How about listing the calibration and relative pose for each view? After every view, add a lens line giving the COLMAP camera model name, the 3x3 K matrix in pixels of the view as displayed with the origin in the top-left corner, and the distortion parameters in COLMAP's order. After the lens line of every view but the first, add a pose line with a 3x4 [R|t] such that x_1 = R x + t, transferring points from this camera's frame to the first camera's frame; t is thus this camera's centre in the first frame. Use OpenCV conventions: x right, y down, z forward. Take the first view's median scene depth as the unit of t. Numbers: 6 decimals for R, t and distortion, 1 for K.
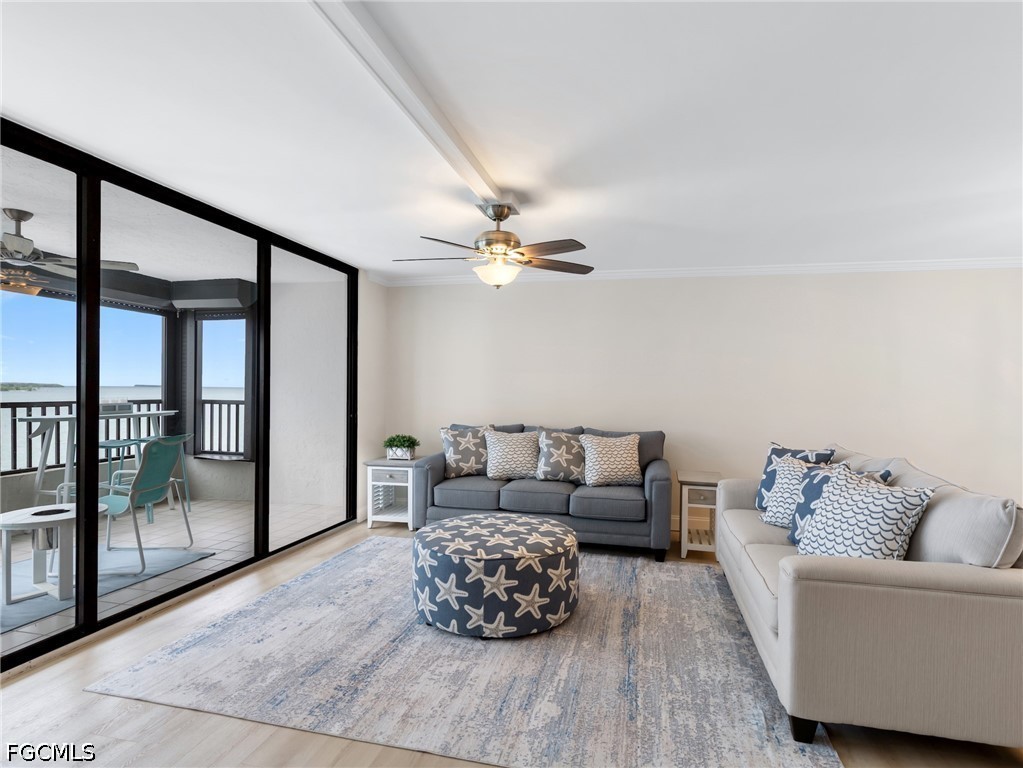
lens RADIAL K [[524.5, 0, 520.1], [0, 524.5, 388.3], [0, 0, 1]] dist [0.008856, 0.000189]
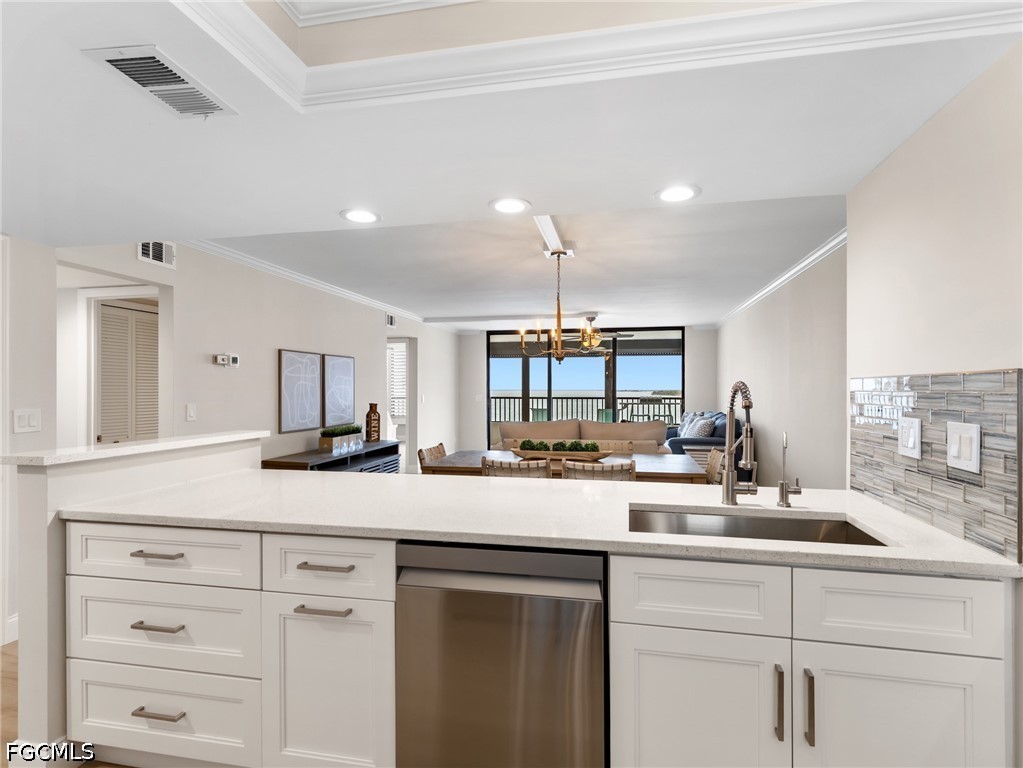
lens RADIAL K [[517.7, 0, 517.9], [0, 517.7, 387.0], [0, 0, 1]] dist [0.009419, -0.001512]
pose [[0.026848, -0.018936, -0.999460, 1.964089], [-0.000475, 0.999820, -0.018956, 0.031114], [0.999639, 0.000984, 0.026834, 0.498189]]
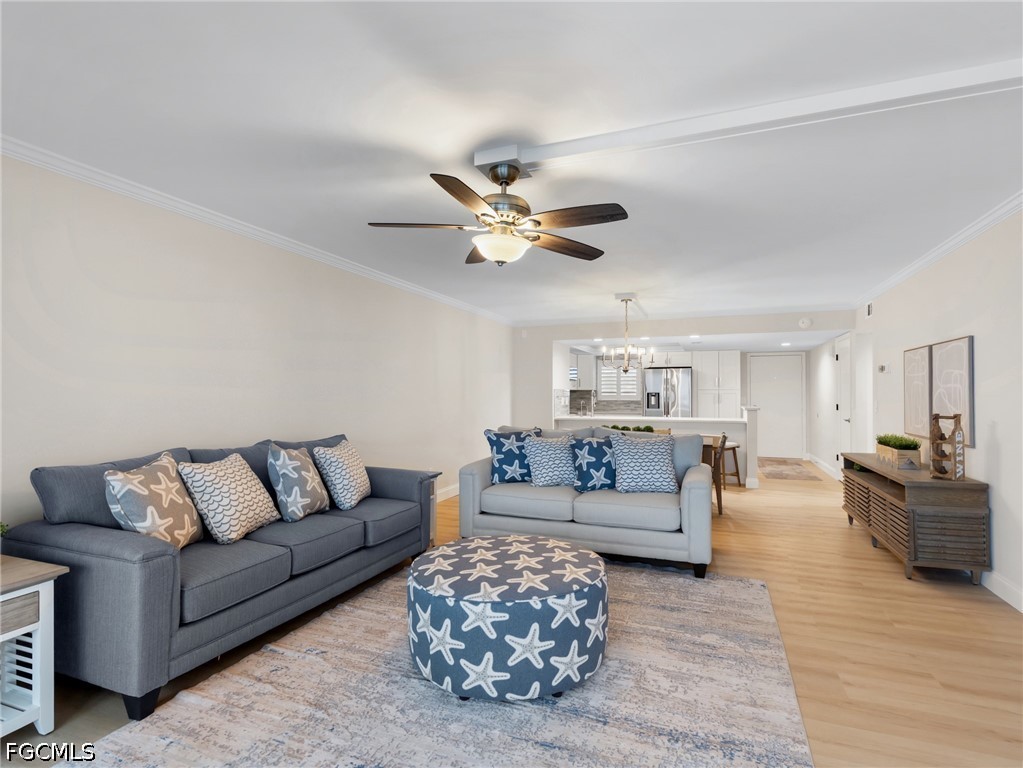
lens RADIAL K [[523.5, 0, 514.7], [0, 523.5, 384.0], [0, 0, 1]] dist [0.005019, -0.000488]
pose [[0.137584, 0.003909, 0.990482, -0.713724], [0.003771, 0.999983, -0.004471, -0.000296], [-0.990483, 0.004350, 0.137566, 0.727009]]
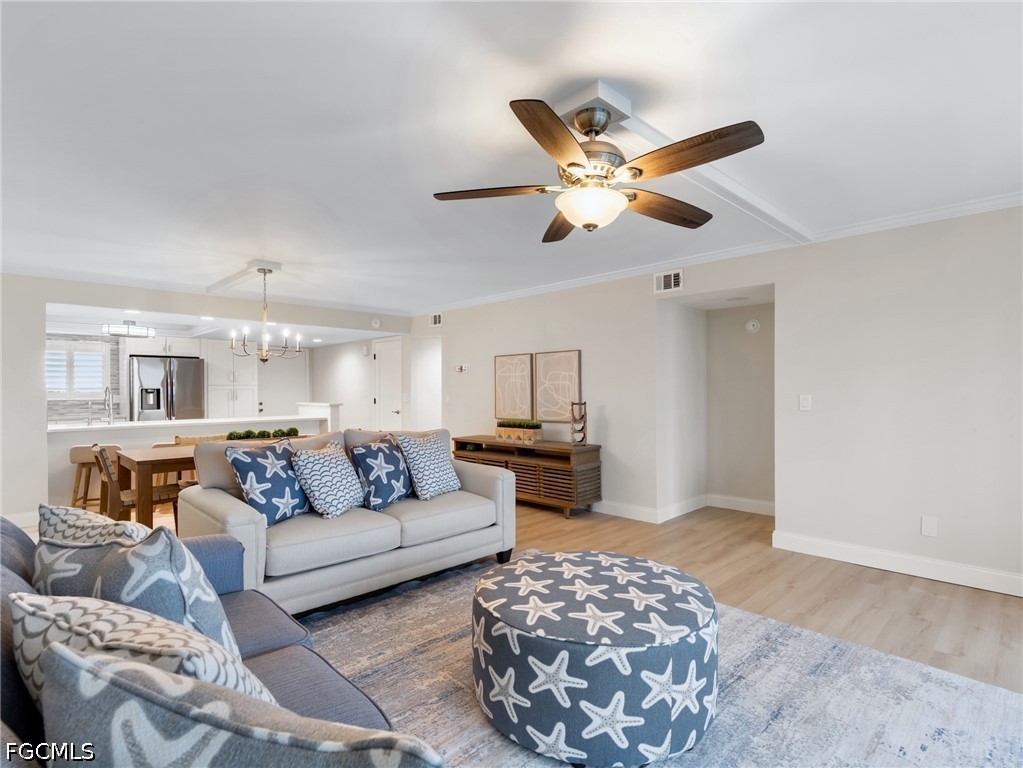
lens RADIAL K [[524.5, 0, 520.1], [0, 524.5, 388.3], [0, 0, 1]] dist [0.008856, 0.000189]
pose [[-0.847930, -0.009915, 0.530015, -0.273910], [-0.006389, 0.999944, 0.008485, 0.006618], [-0.530069, 0.003808, -0.847946, 1.357432]]
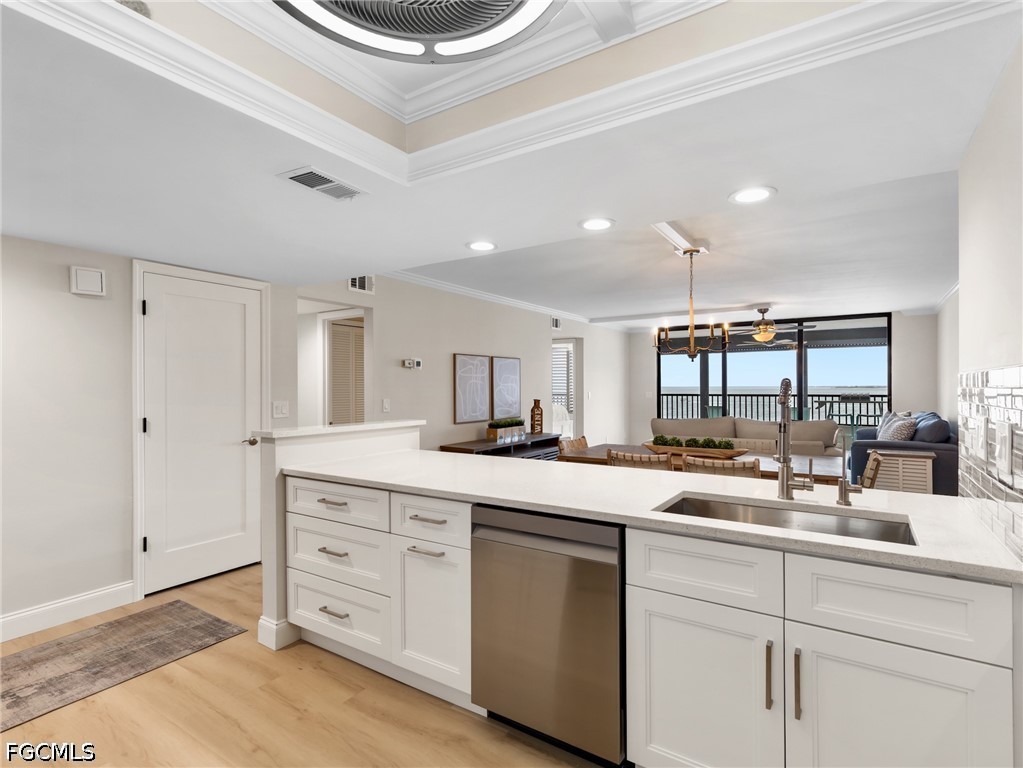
lens RADIAL K [[516.6, 0, 518.4], [0, 516.6, 383.9], [0, 0, 1]] dist [0.008606, -0.001816]
pose [[-0.338988, -0.018078, -0.940617, 2.034107], [-0.001842, 0.999826, -0.018552, 0.031573], [0.940789, -0.004556, -0.338962, 0.634535]]
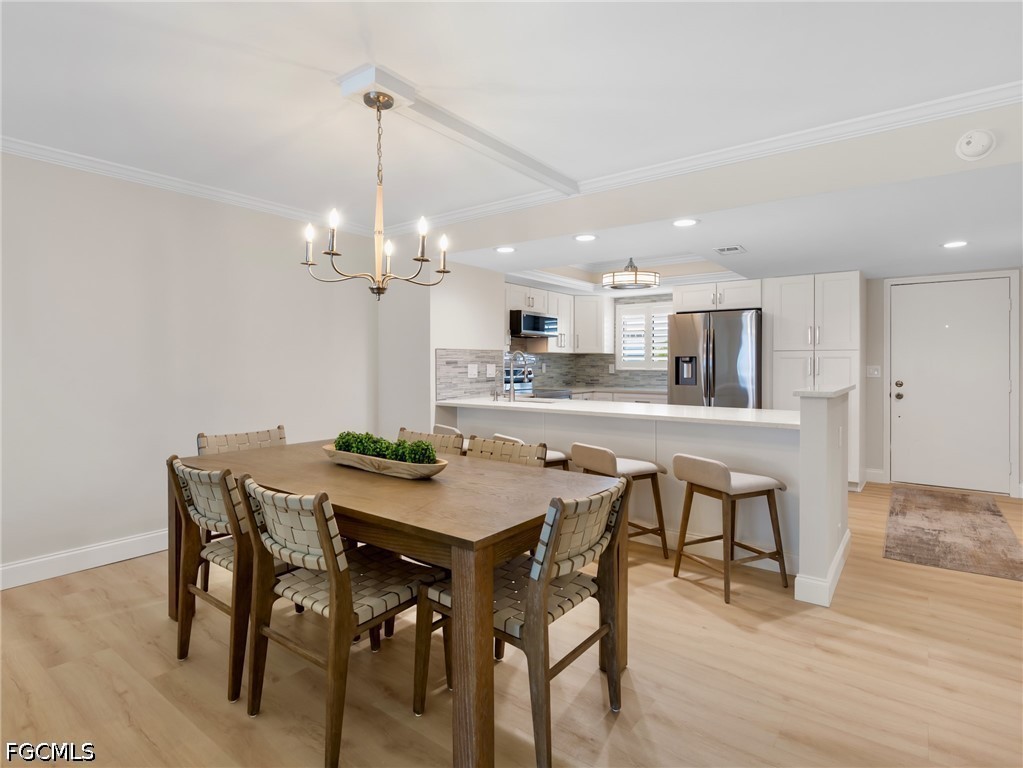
lens RADIAL K [[542.4, 0, 512.9], [0, 542.4, 365.2], [0, 0, 1]] dist [-0.003584, -0.001160]
pose [[0.406856, -0.019234, 0.913290, 0.415253], [0.007130, 0.999815, 0.017880, 0.027963], [-0.913465, -0.000762, 0.406917, 0.224067]]
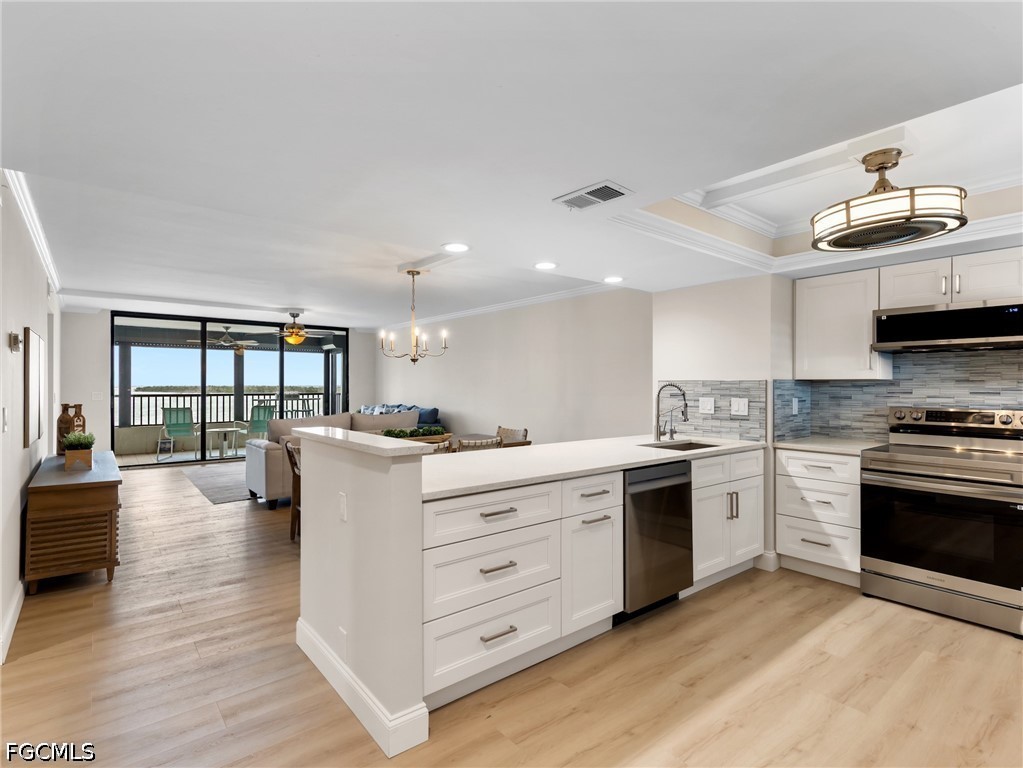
lens RADIAL K [[516.6, 0, 518.4], [0, 516.6, 383.9], [0, 0, 1]] dist [0.008606, -0.001816]
pose [[0.793627, -0.014576, -0.608231, 1.880313], [0.008597, 0.999882, -0.012745, 0.030430], [0.608344, 0.004885, 0.793658, -0.233227]]
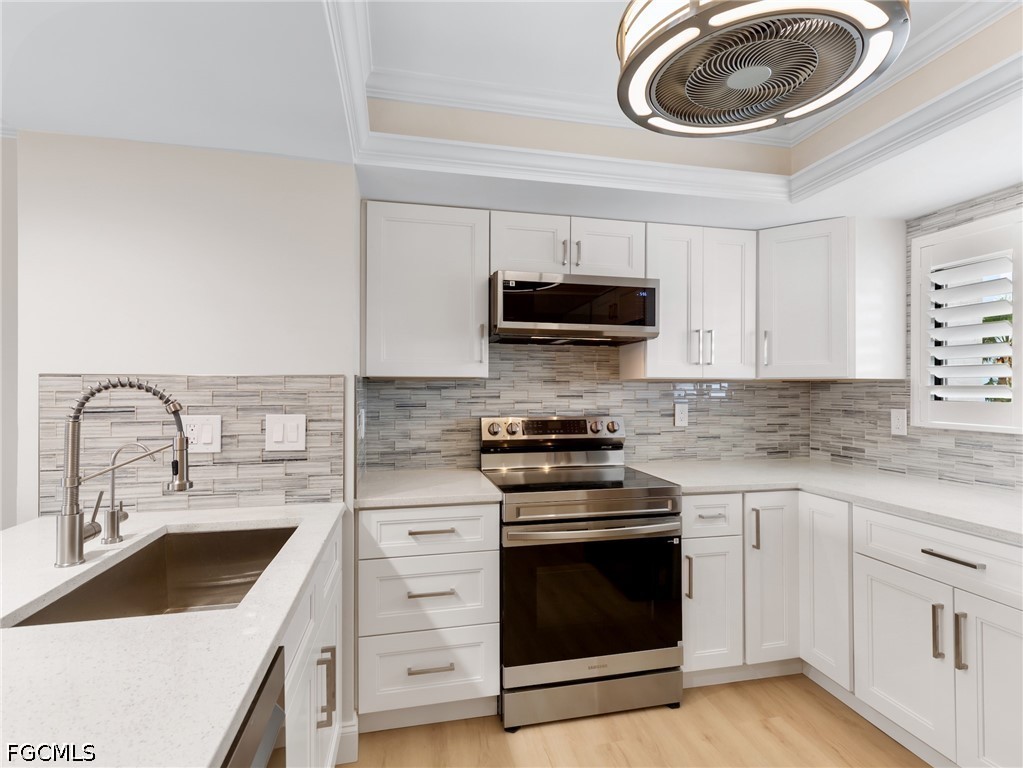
lens RADIAL K [[516.6, 0, 518.4], [0, 516.6, 383.9], [0, 0, 1]] dist [0.008606, -0.001816]
pose [[0.899207, -0.009735, 0.437415, 1.597294], [0.012792, 0.999910, -0.004045, 0.026463], [-0.437337, 0.009233, 0.899250, 0.310009]]
